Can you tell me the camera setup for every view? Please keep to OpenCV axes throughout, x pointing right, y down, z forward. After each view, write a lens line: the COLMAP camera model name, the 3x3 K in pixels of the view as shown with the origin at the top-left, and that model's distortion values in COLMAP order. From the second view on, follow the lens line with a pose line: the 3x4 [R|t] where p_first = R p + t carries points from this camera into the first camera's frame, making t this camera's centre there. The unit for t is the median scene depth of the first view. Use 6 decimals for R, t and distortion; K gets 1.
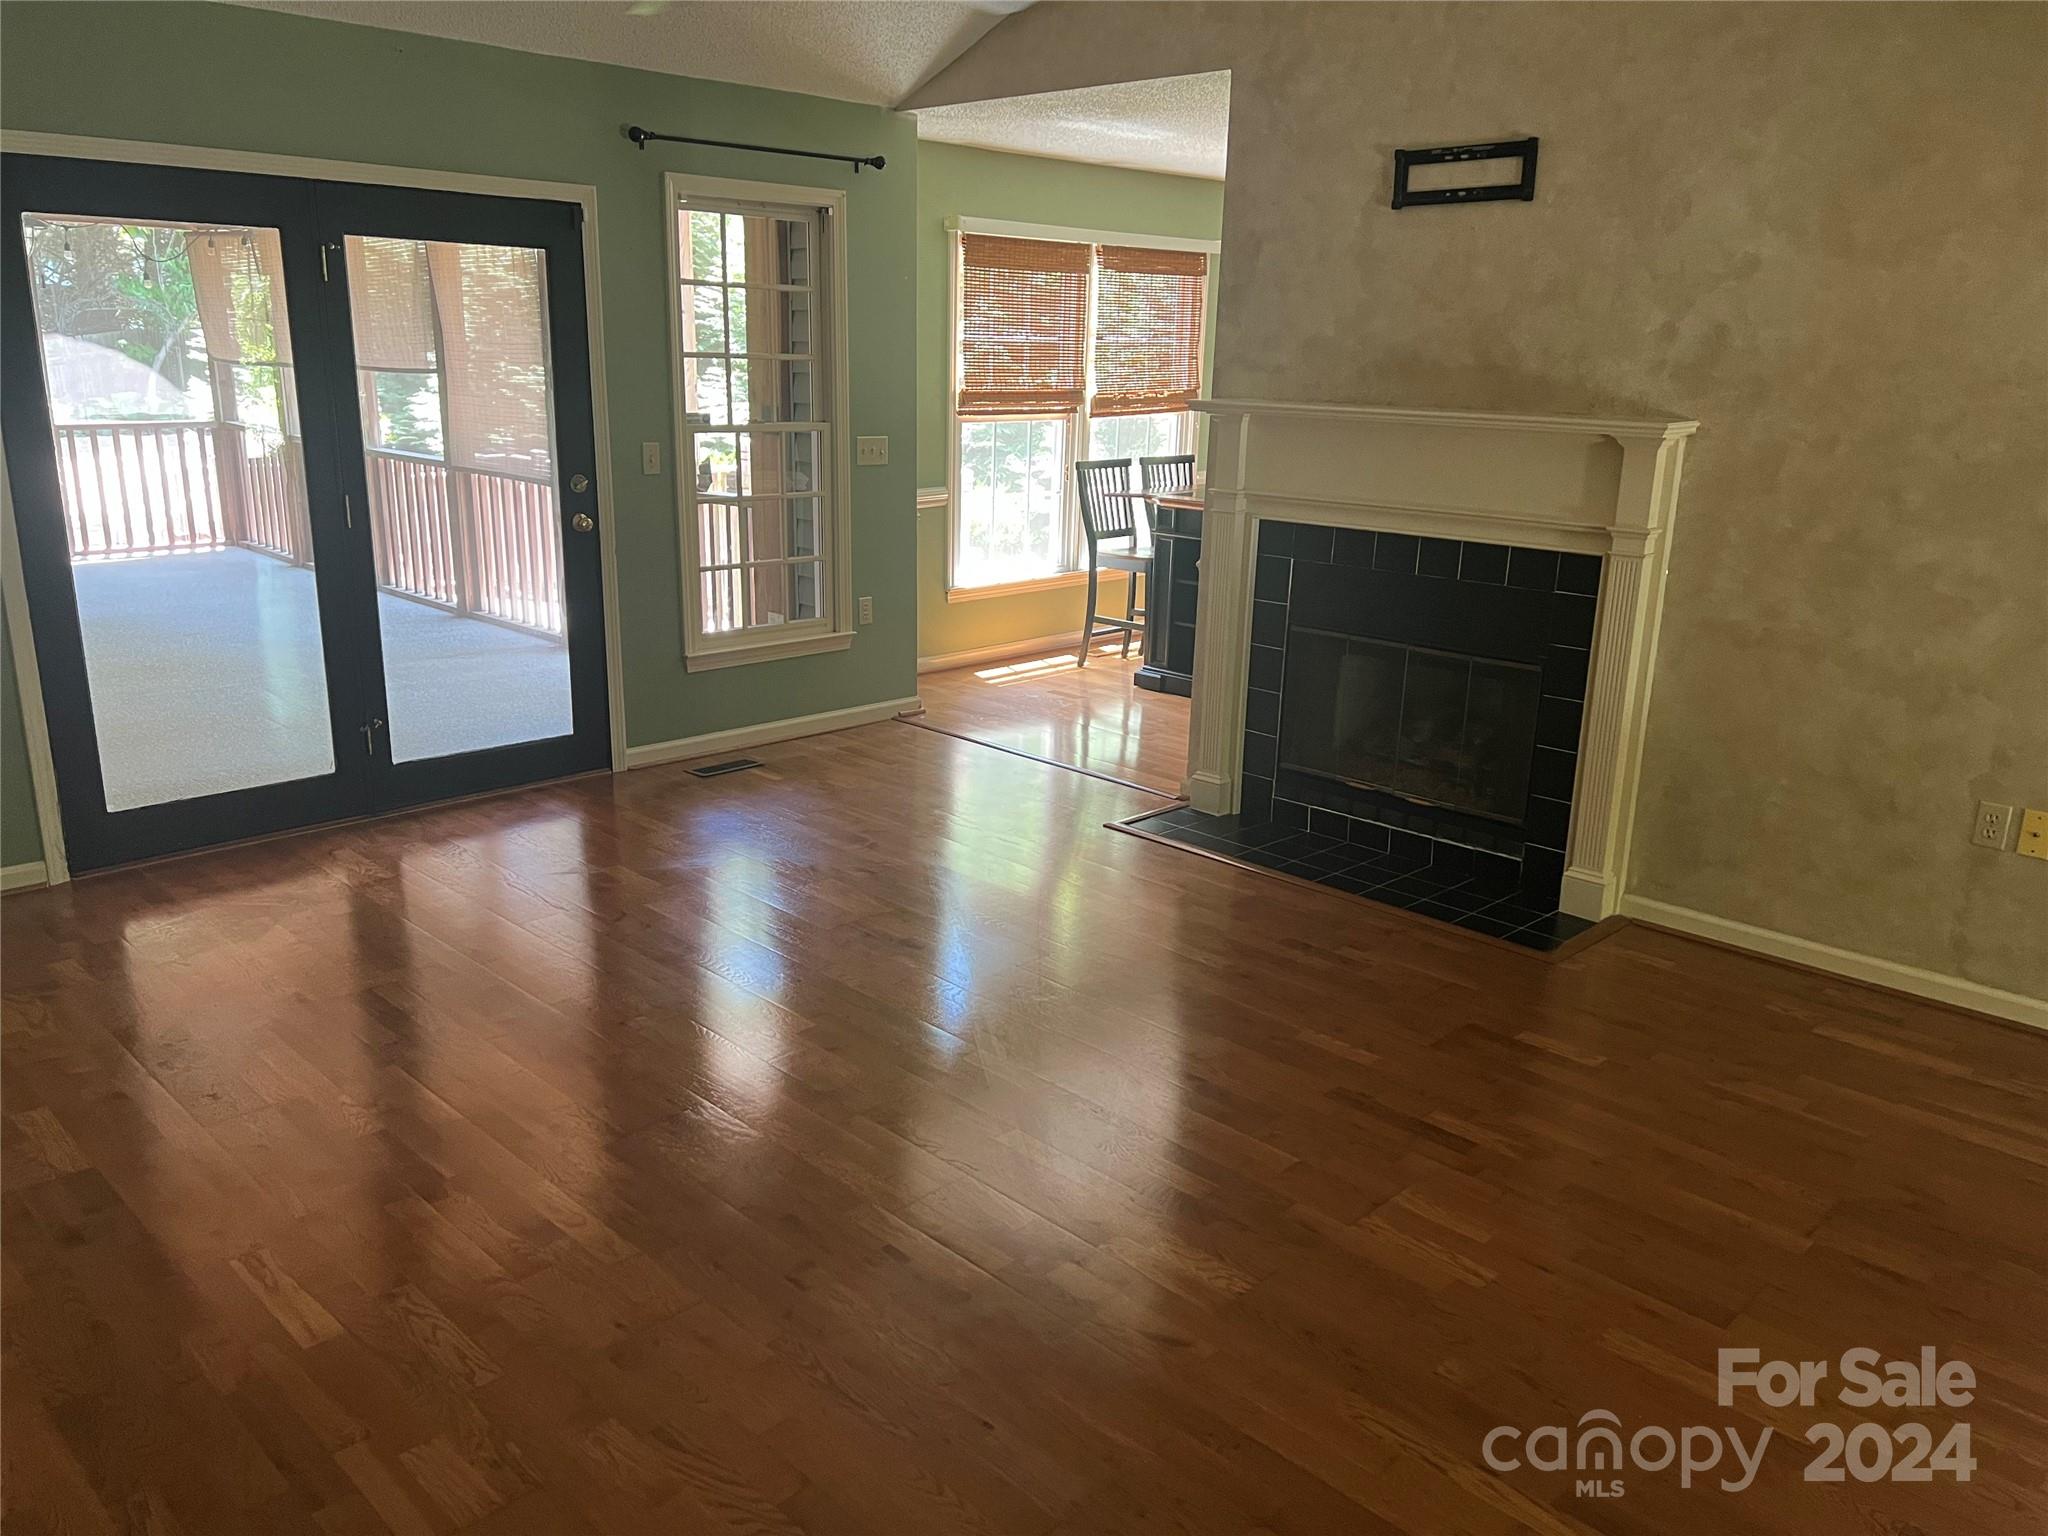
lens RADIAL K [[1528.7, 0, 1025.8], [0, 1528.7, 766.1], [0, 0, 1]] dist [0.060444, -0.076264]
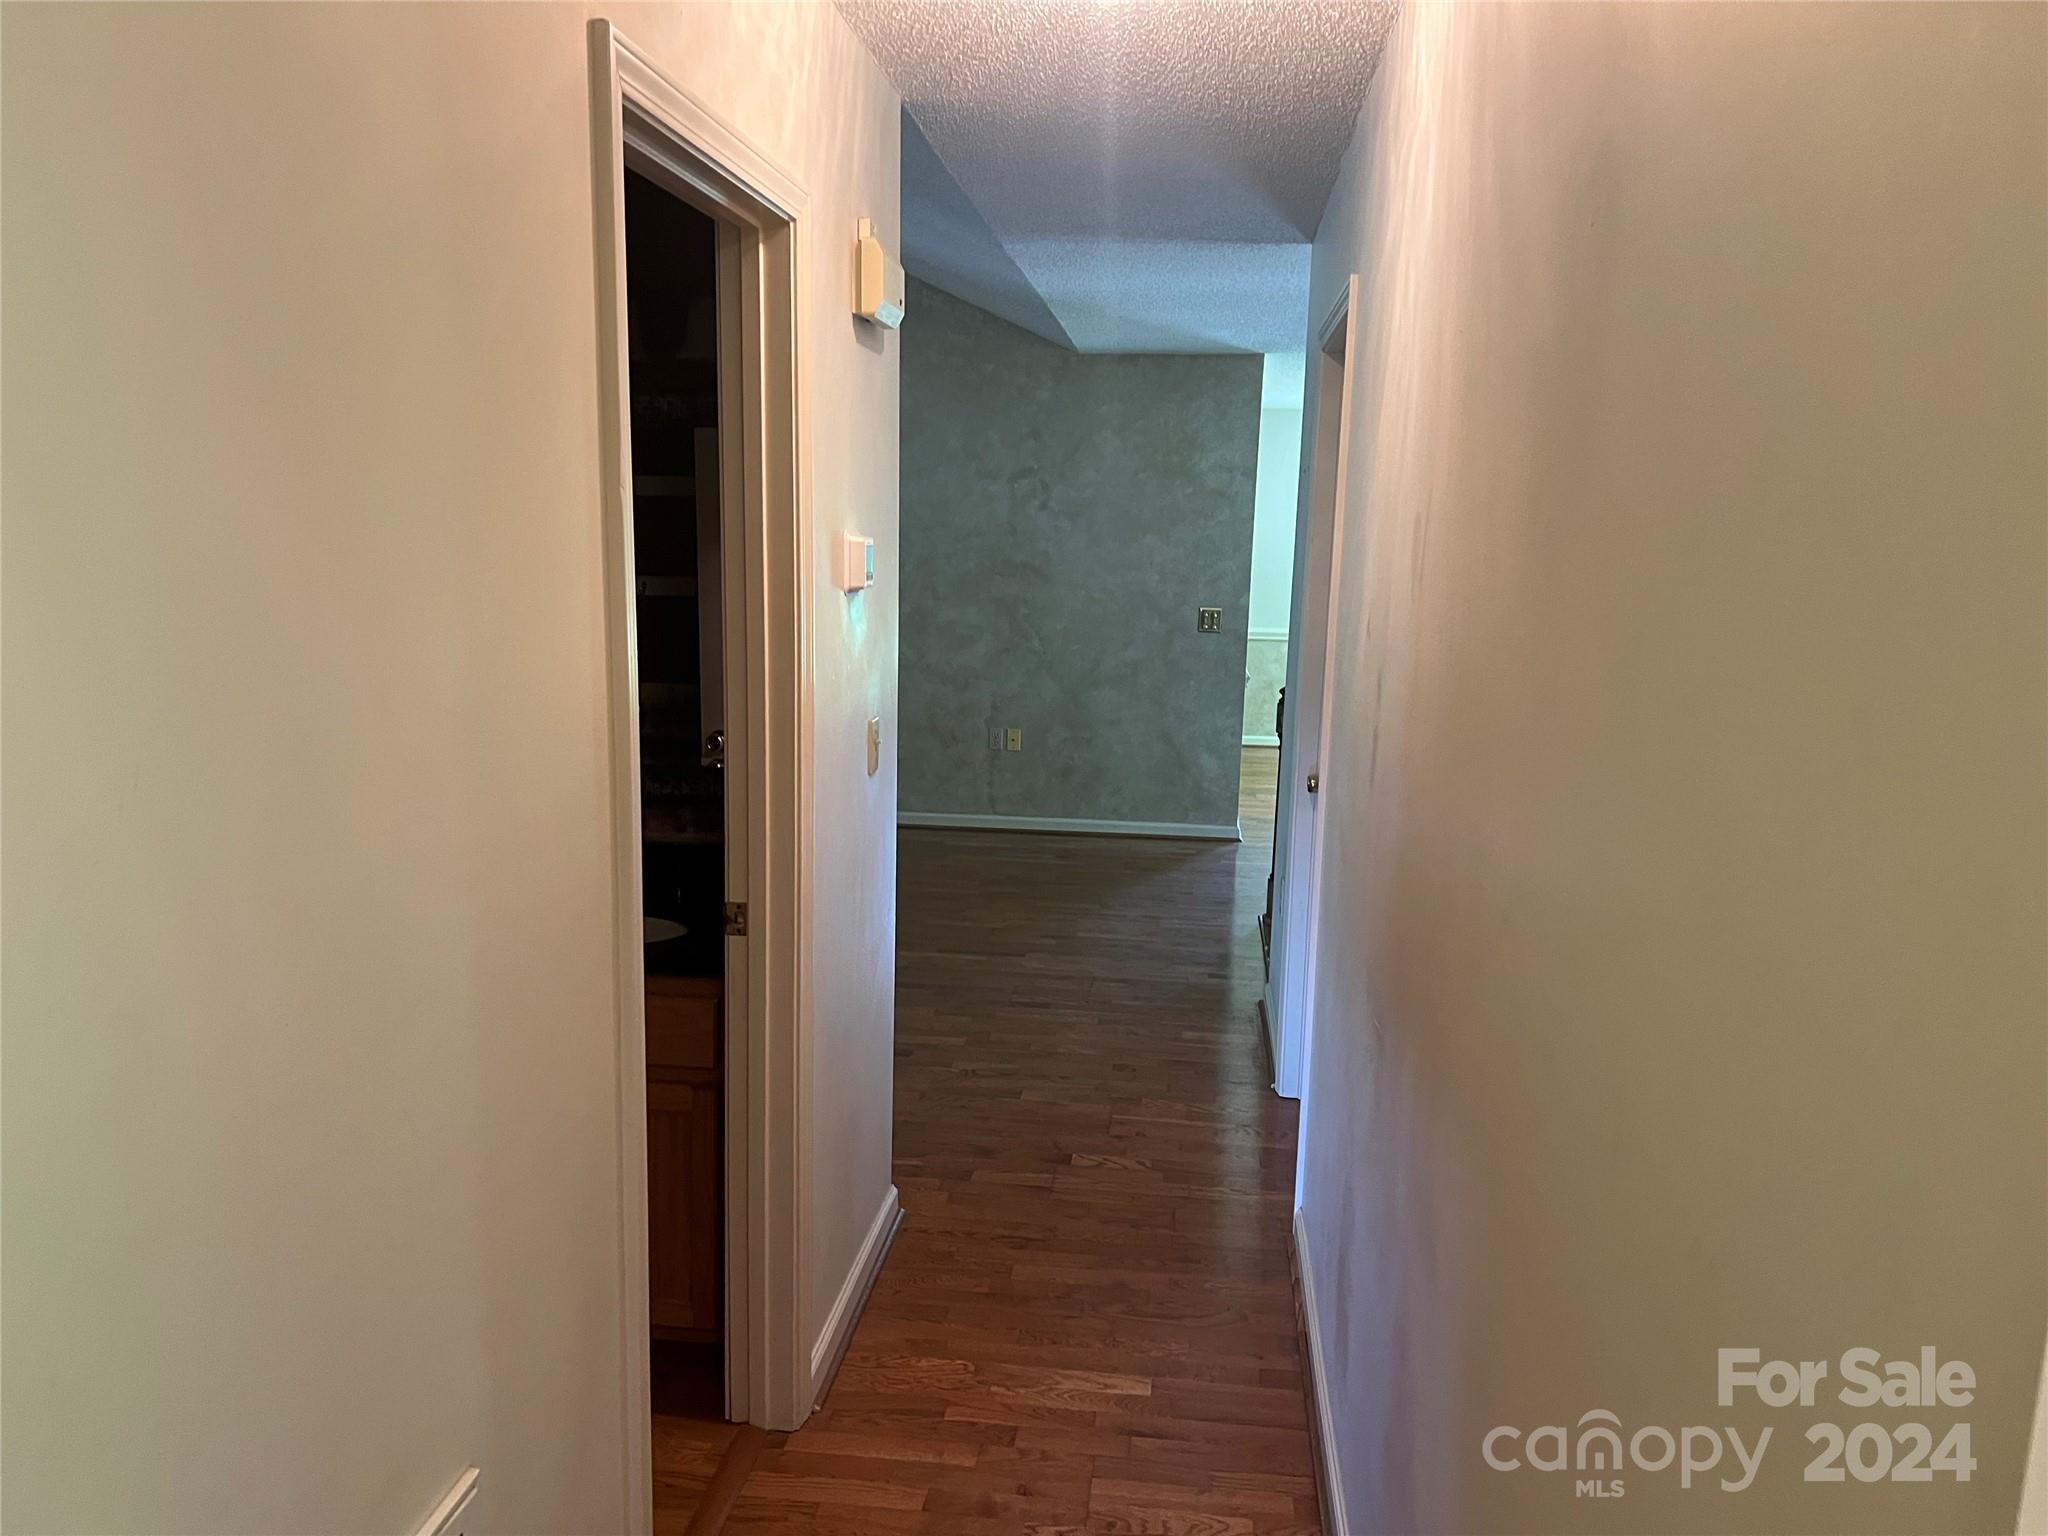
lens RADIAL K [[1528.7, 0, 1022.4], [0, 1528.7, 769.8], [0, 0, 1]] dist [0.060444, -0.076264]
pose [[0.785905, -0.102659, 0.609766, -0.620974], [0.160980, 0.986086, -0.041466, 0.169290], [-0.597025, 0.130749, 0.791496, -0.667435]]
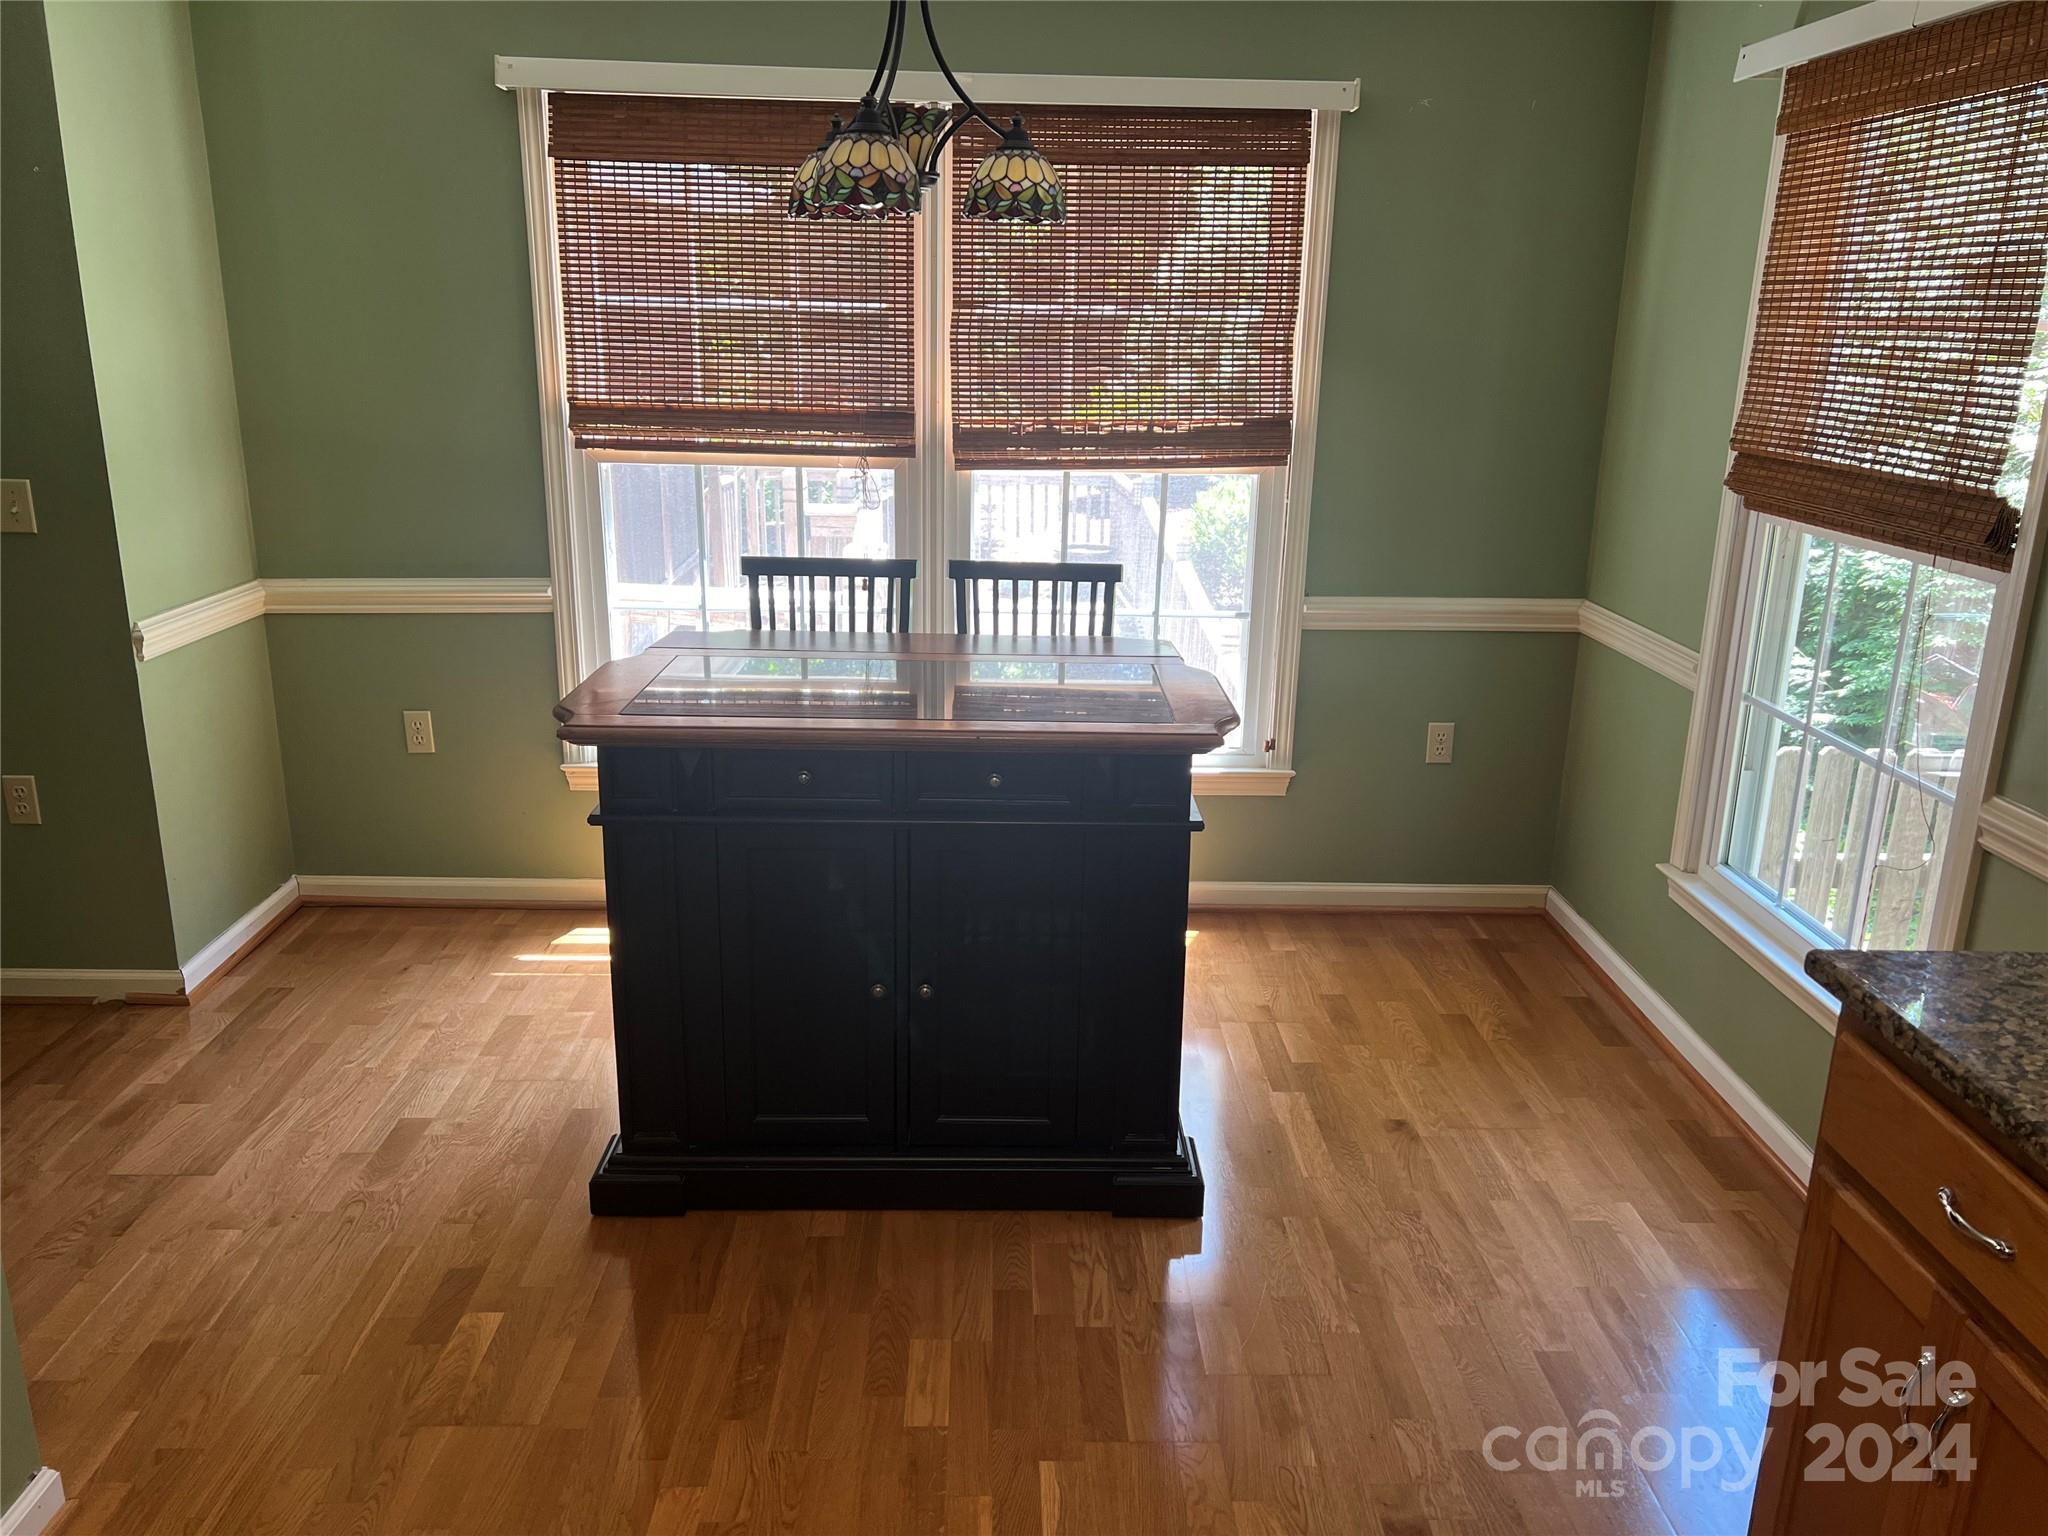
lens RADIAL K [[1528.7, 0, 1021.8], [0, 1528.7, 766.6], [0, 0, 1]] dist [0.060444, -0.076264]
pose [[0.713912, 0.189718, -0.674045, 0.449109], [-0.195633, 0.978306, 0.068152, -0.188843], [0.672352, 0.083211, 0.735540, 0.729243]]
